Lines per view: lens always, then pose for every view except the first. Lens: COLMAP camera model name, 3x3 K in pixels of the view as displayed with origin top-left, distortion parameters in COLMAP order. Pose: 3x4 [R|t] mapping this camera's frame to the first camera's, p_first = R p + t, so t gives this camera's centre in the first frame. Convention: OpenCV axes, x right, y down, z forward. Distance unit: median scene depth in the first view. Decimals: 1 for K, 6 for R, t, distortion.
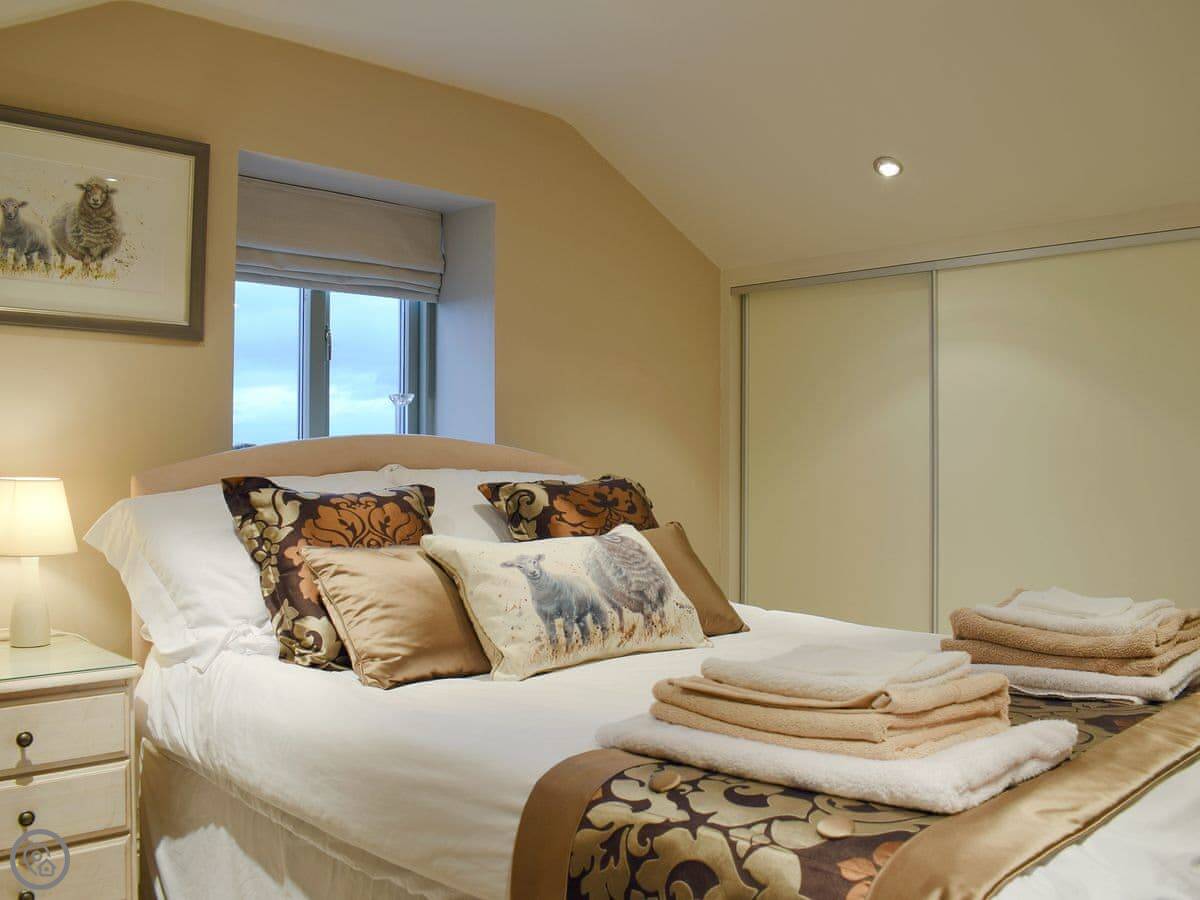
lens RADIAL K [[1103.3, 0, 606.9], [0, 1103.3, 446.8], [0, 0, 1]] dist [-0.085532, 0.006293]
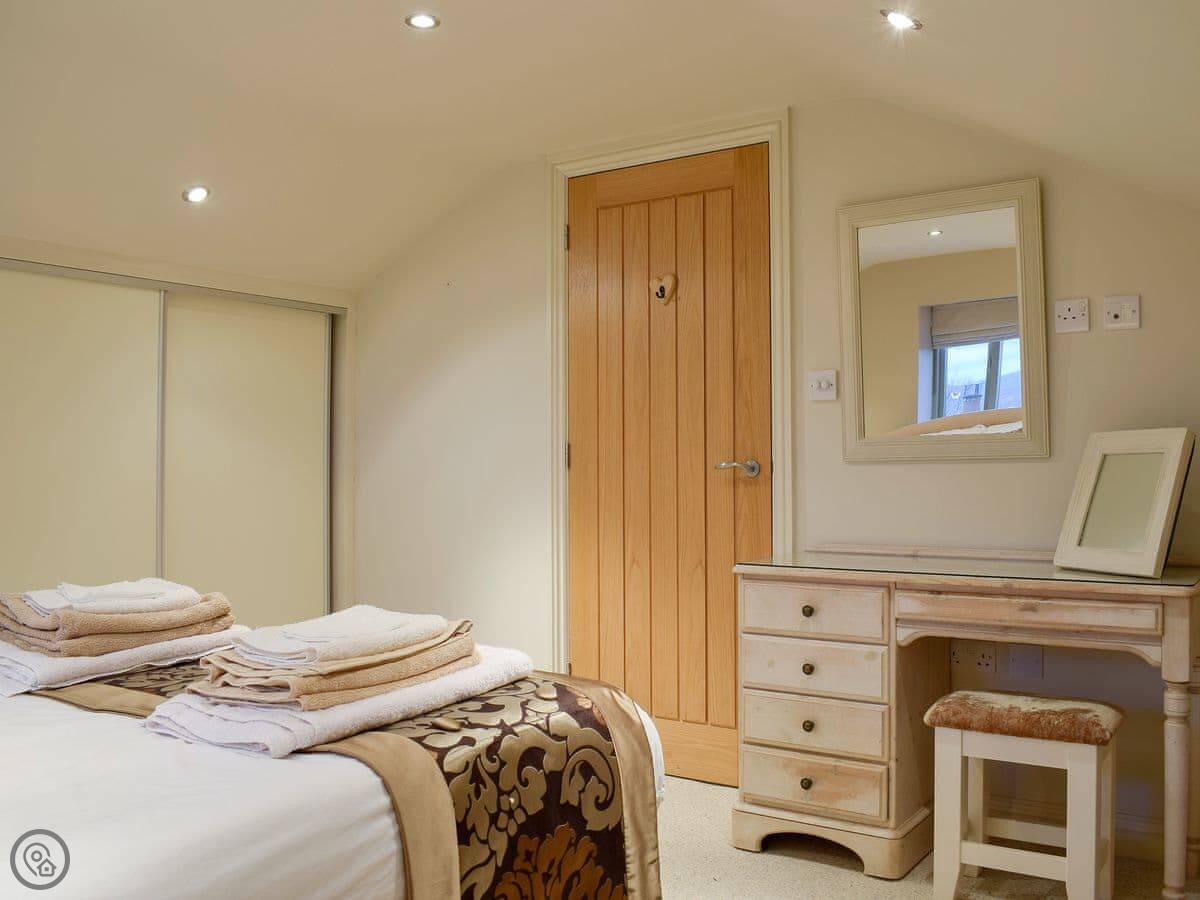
lens RADIAL K [[1103.3, 0, 606.9], [0, 1103.3, 446.8], [0, 0, 1]] dist [-0.085532, 0.006293]
pose [[-0.207905, 0.013821, 0.978051, -1.255117], [-0.004075, 0.999879, -0.014996, 0.009329], [-0.978141, -0.007104, -0.207823, 1.127011]]
